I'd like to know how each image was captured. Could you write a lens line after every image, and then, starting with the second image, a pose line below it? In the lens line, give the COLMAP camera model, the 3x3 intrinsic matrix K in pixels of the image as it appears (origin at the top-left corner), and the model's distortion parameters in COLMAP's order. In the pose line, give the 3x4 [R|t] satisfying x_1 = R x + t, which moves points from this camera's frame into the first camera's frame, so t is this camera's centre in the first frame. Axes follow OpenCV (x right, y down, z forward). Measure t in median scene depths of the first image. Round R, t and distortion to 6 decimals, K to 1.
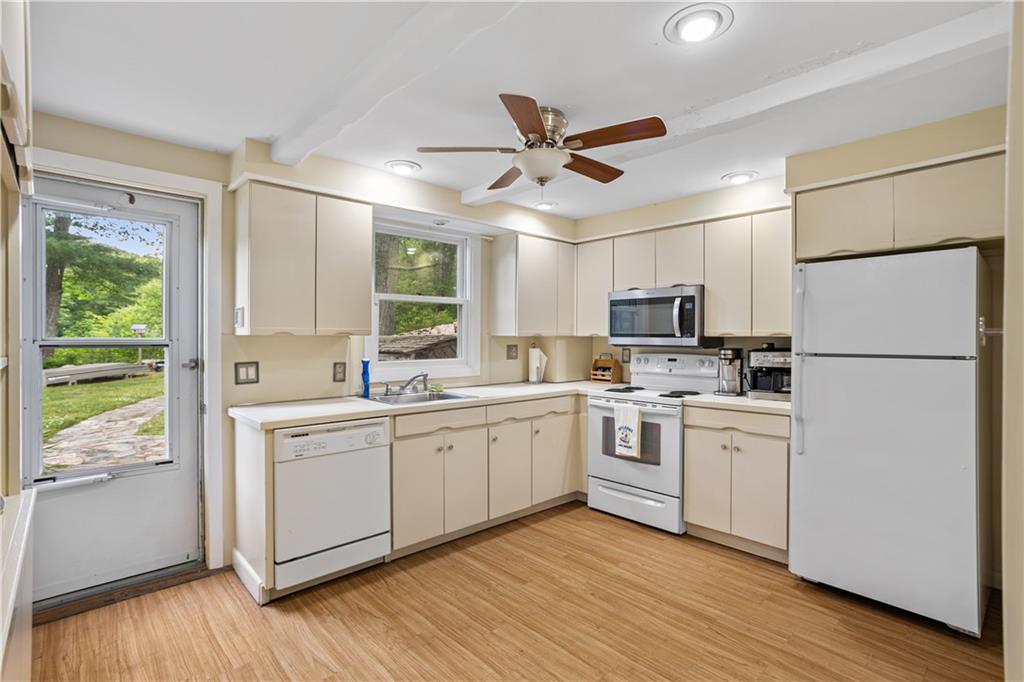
lens RADIAL K [[490.8, 0, 515.9], [0, 490.8, 336.7], [0, 0, 1]] dist [-0.043563, 0.022463]
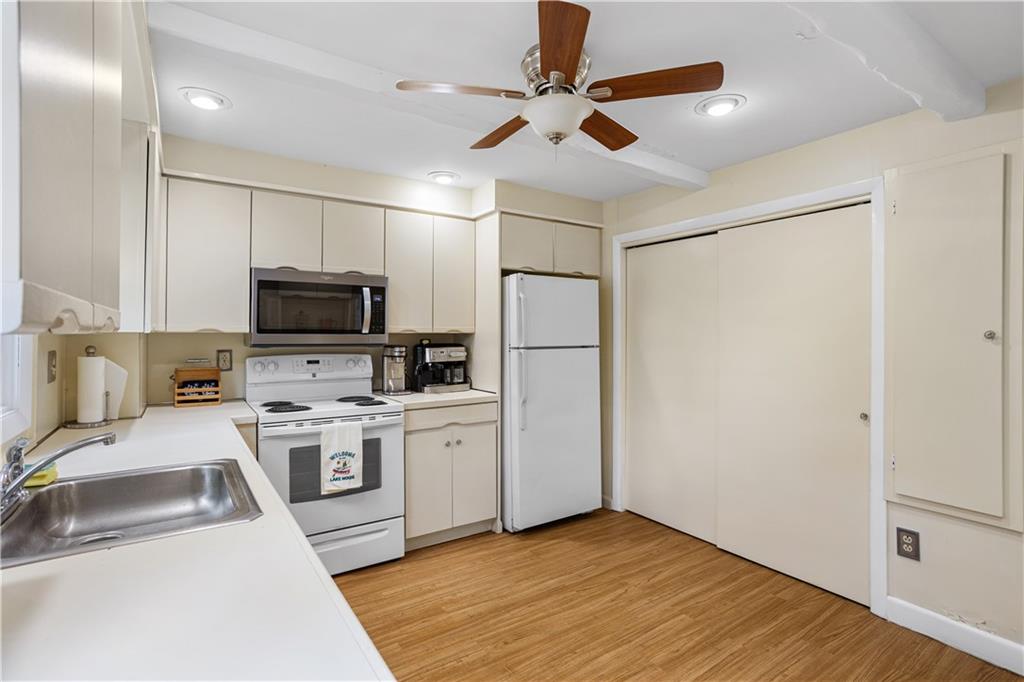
lens RADIAL K [[490.8, 0, 515.9], [0, 490.8, 336.7], [0, 0, 1]] dist [-0.043563, 0.022463]
pose [[0.149965, -0.004592, 0.988681, -0.529777], [-0.002330, 0.999985, 0.004998, 0.001566], [-0.988689, -0.003053, 0.149952, 0.695370]]
